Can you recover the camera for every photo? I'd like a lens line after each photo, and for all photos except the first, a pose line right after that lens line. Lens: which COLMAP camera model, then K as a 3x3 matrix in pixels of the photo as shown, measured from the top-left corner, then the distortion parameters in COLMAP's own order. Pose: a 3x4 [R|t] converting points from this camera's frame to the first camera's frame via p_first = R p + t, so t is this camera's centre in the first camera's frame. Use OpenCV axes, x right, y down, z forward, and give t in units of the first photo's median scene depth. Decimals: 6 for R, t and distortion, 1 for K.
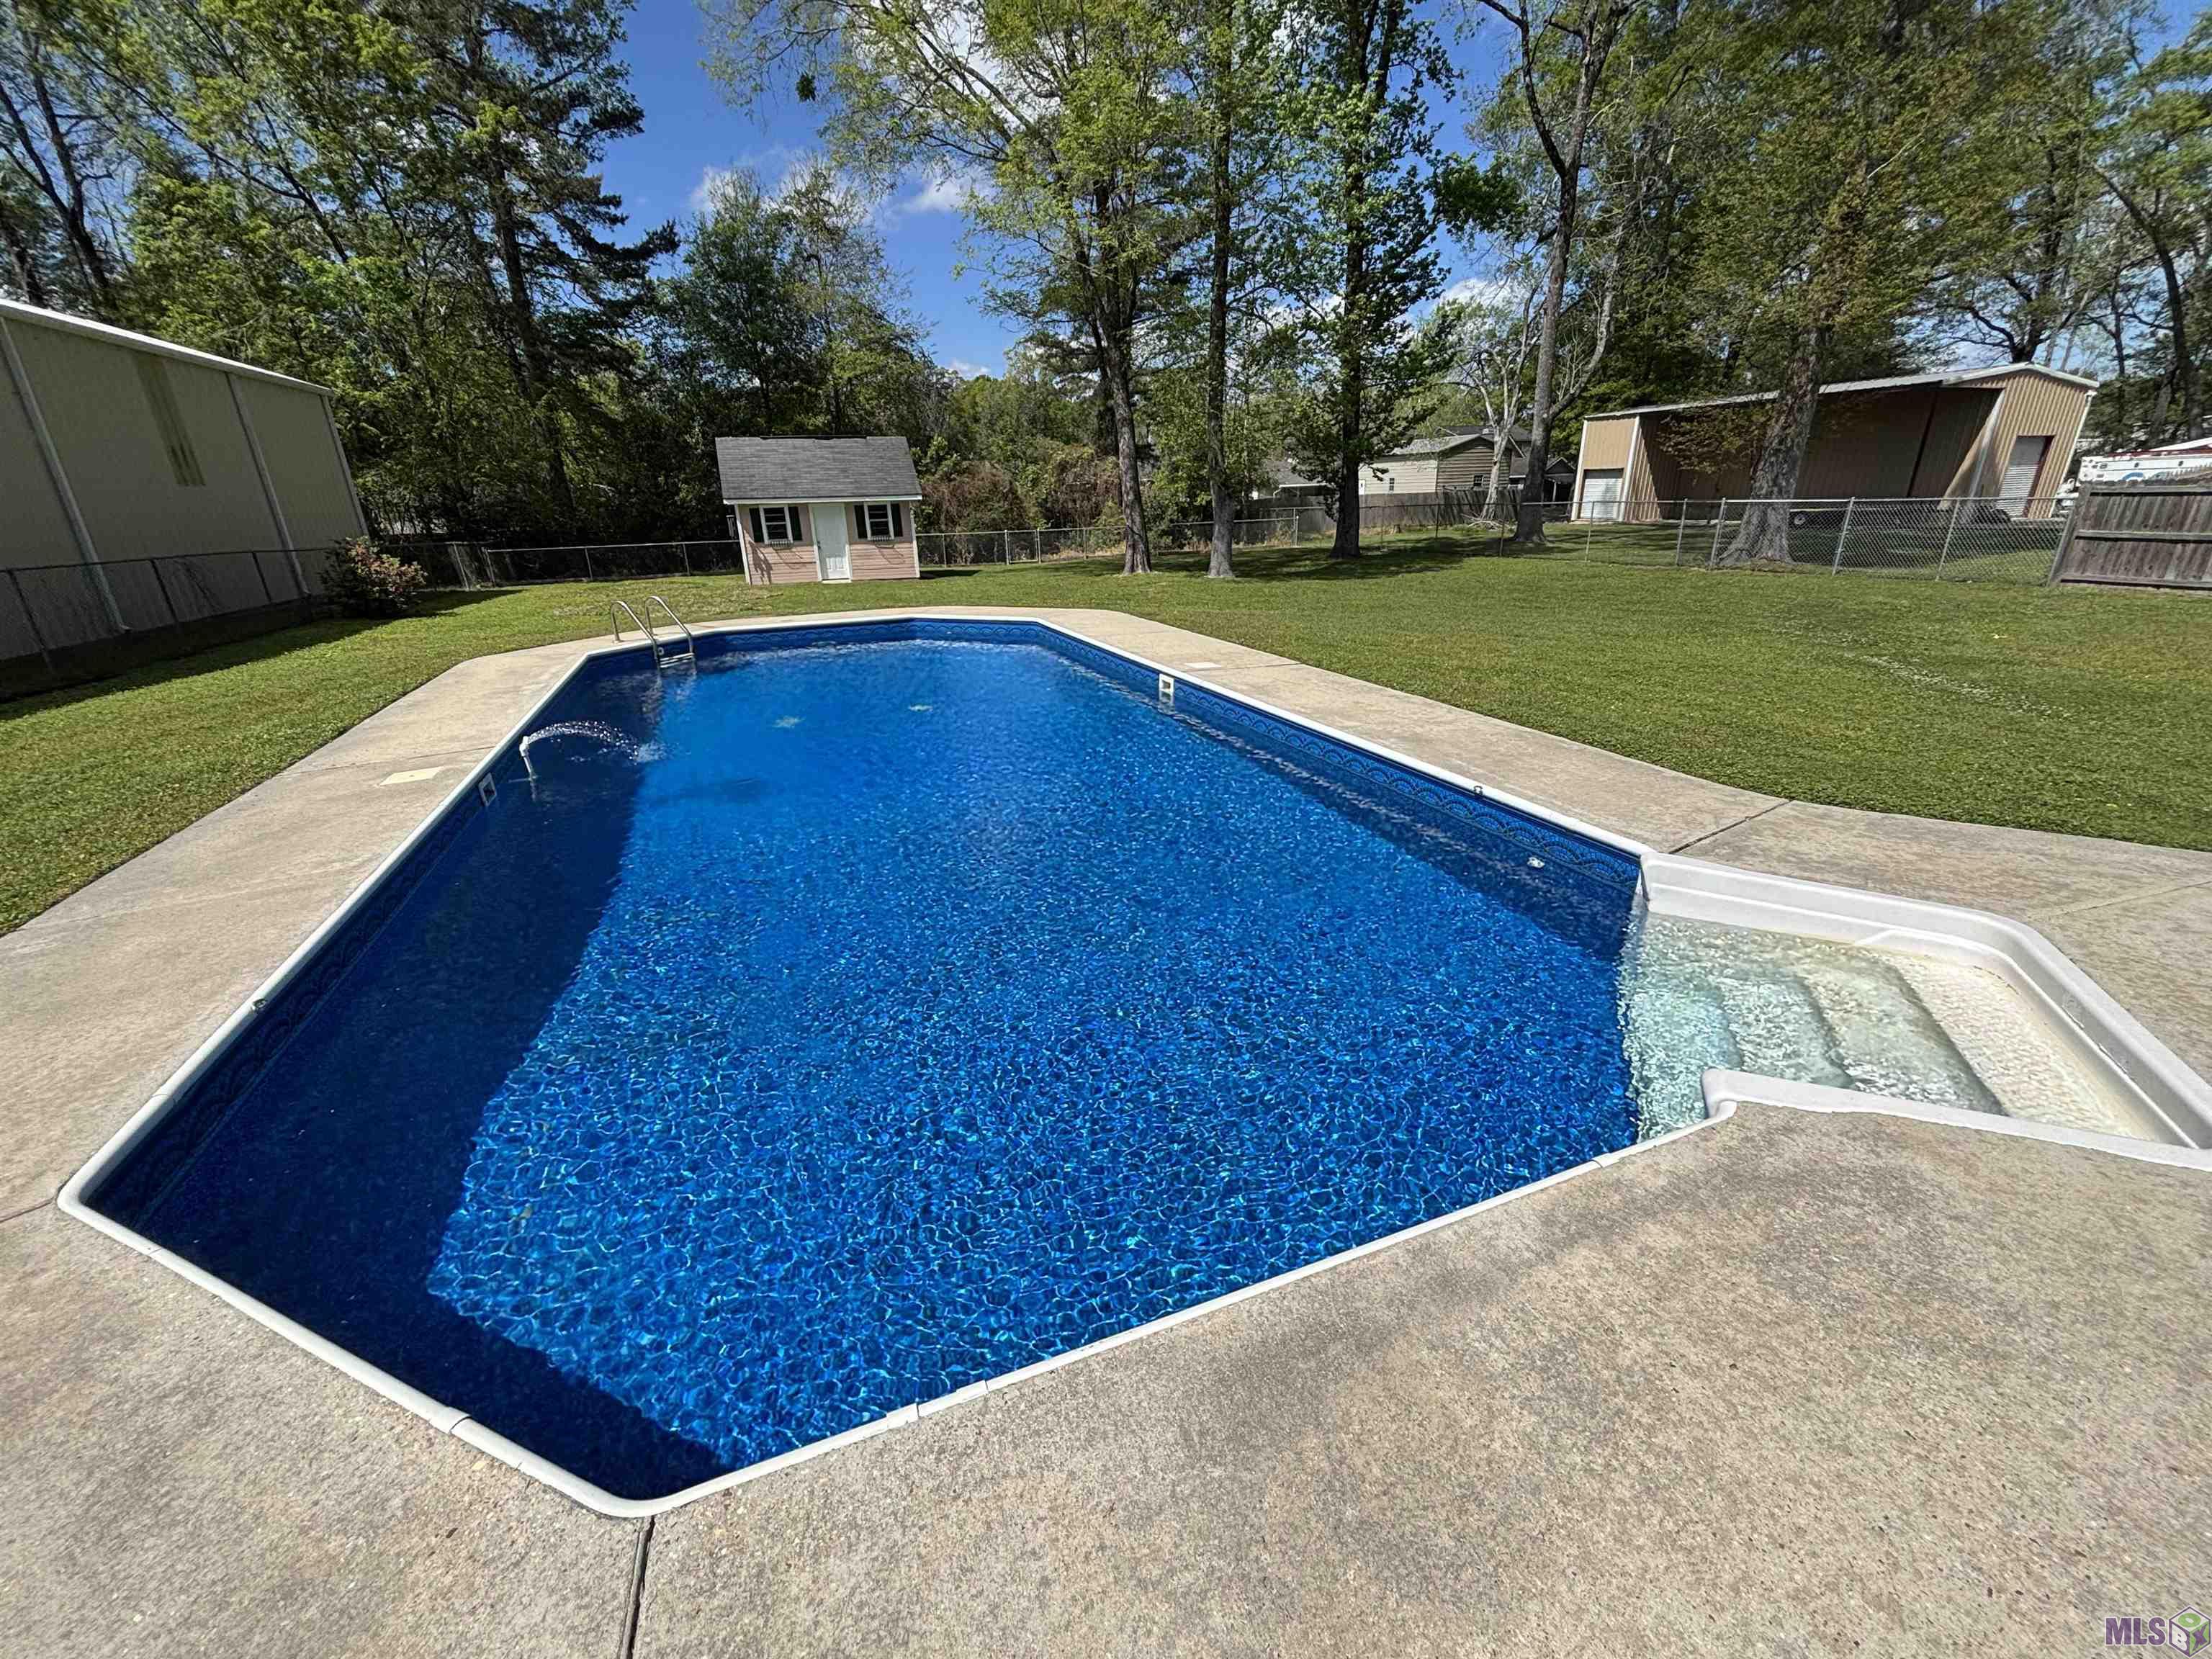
lens RADIAL K [[892.6, 0, 1098.0], [0, 892.6, 829.2], [0, 0, 1]] dist [0.006310, 0.000053]
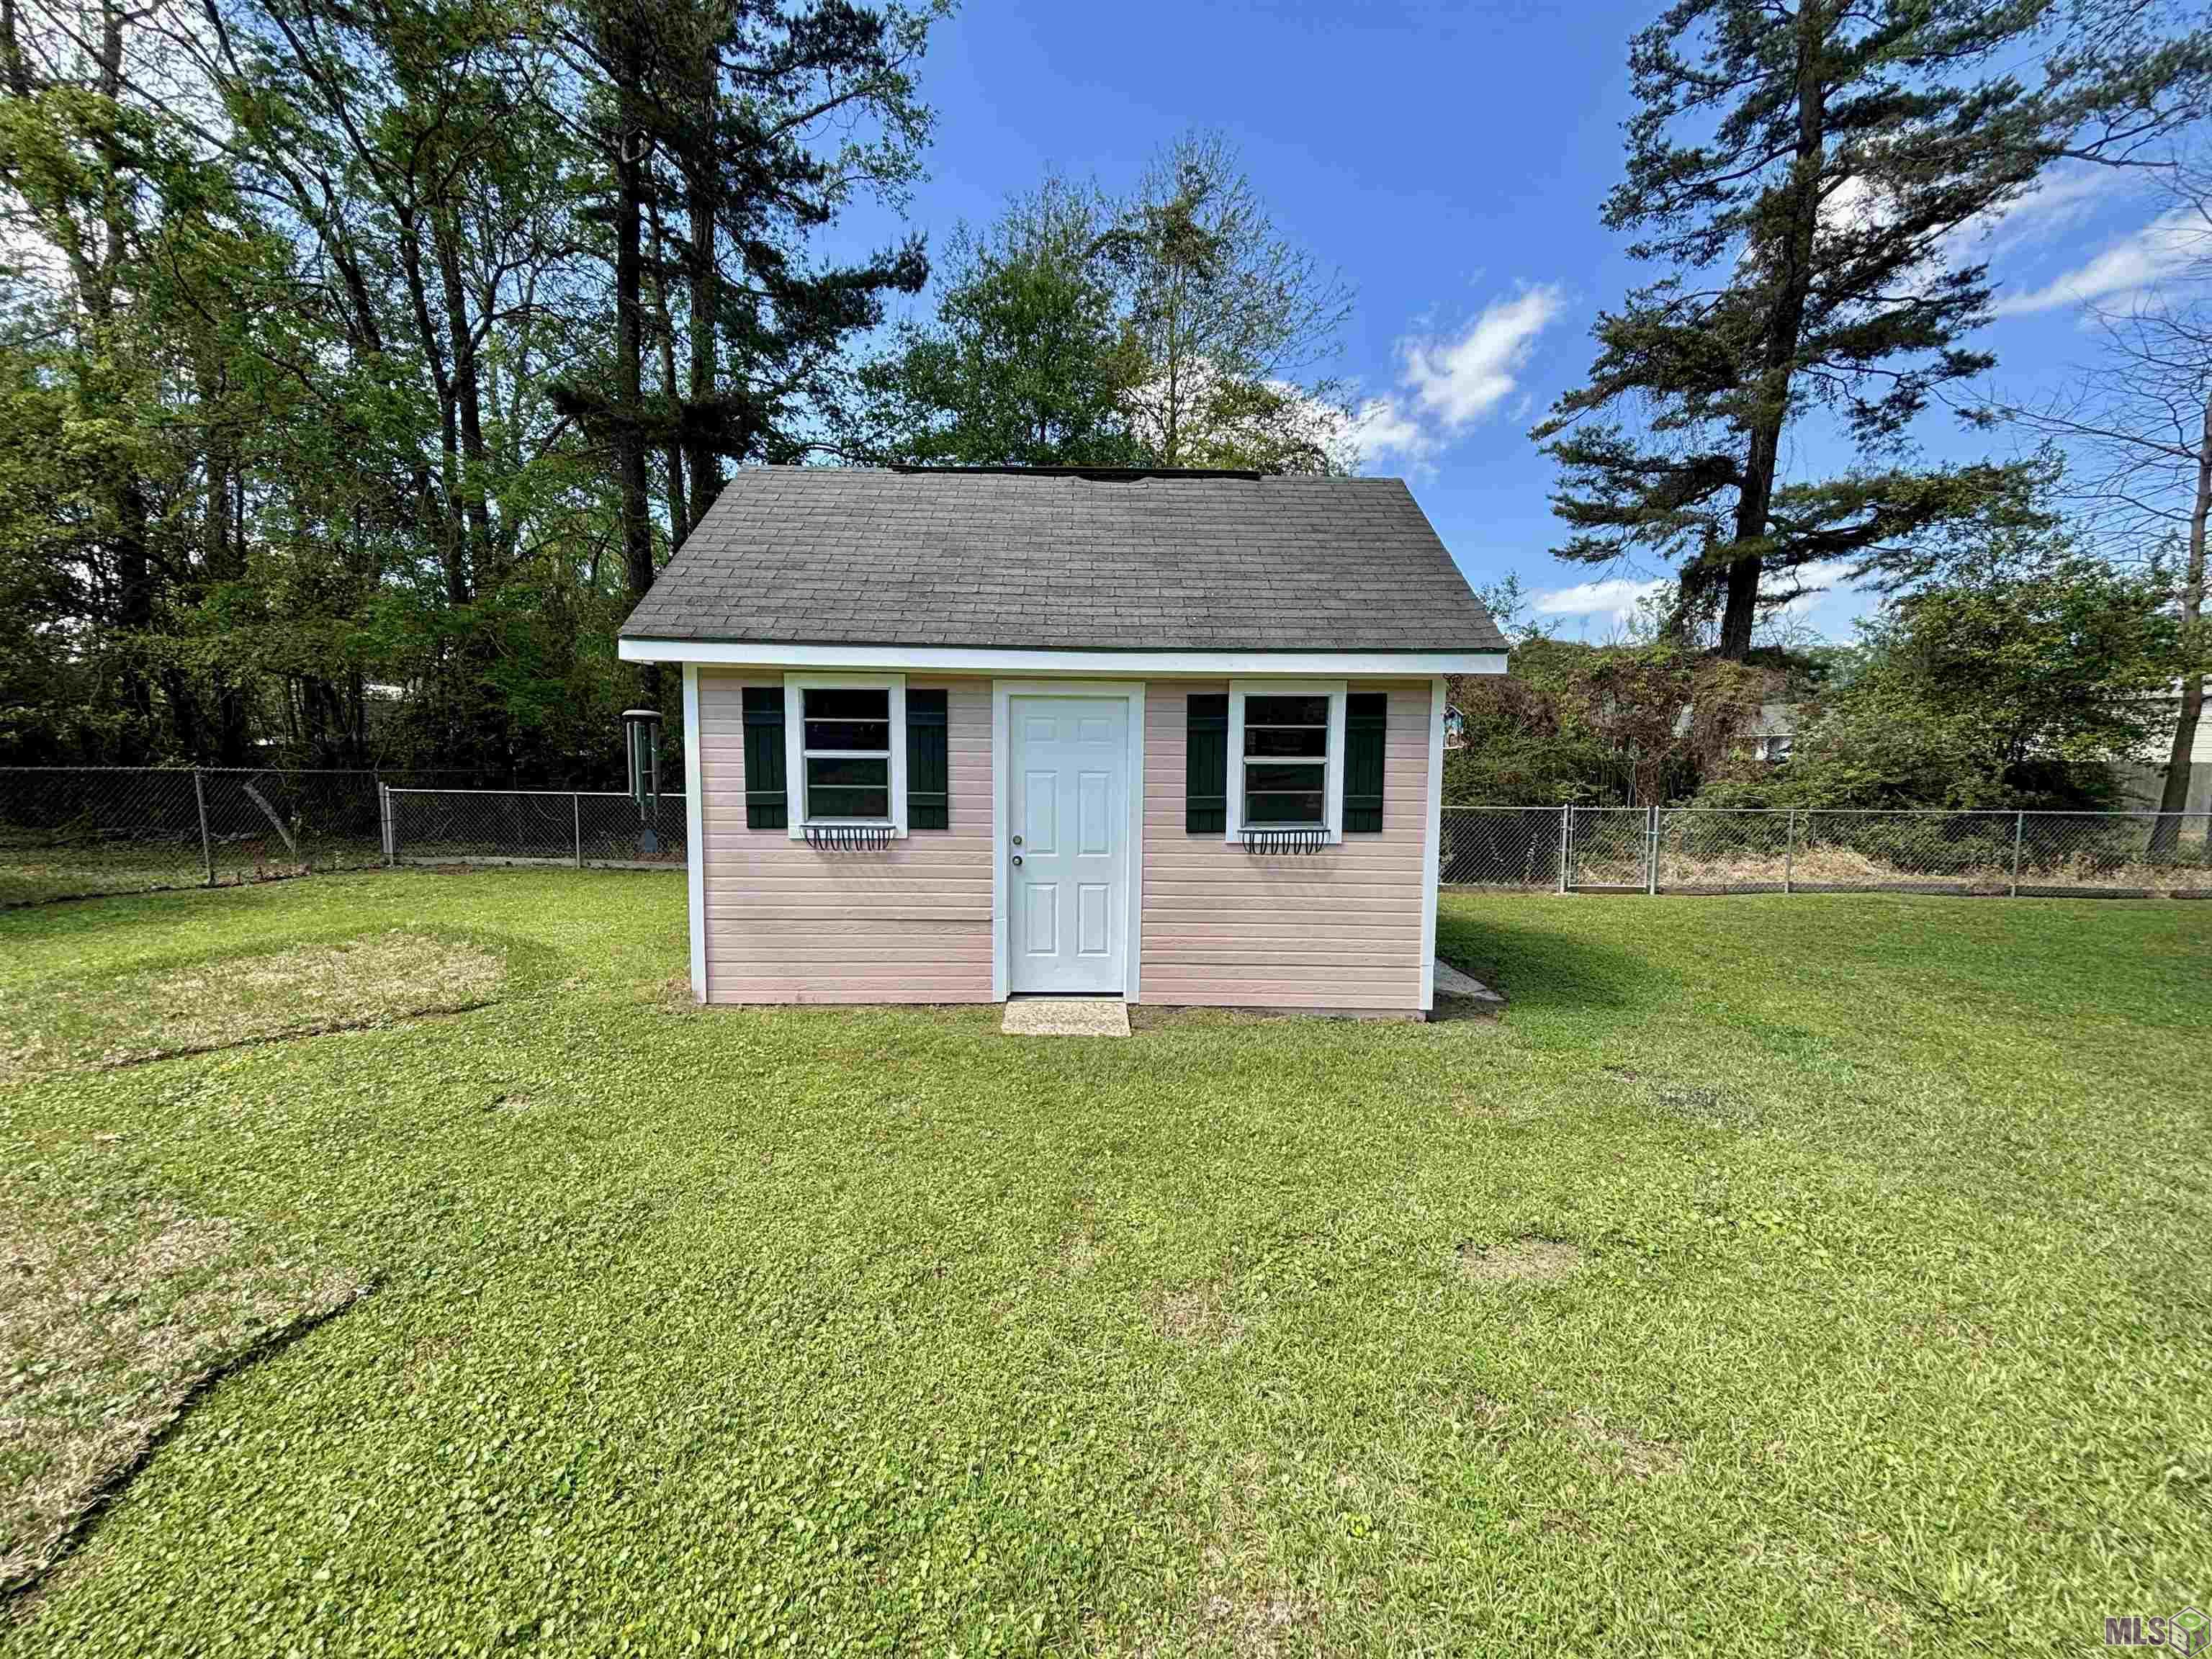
lens RADIAL K [[892.6, 0, 1098.0], [0, 892.6, 829.2], [0, 0, 1]] dist [0.006310, 0.000053]
pose [[0.945815, 0.074589, -0.316024, -0.216170], [-0.160623, 0.953315, -0.255716, -0.263680], [0.282196, 0.292621, 0.913640, 0.784751]]
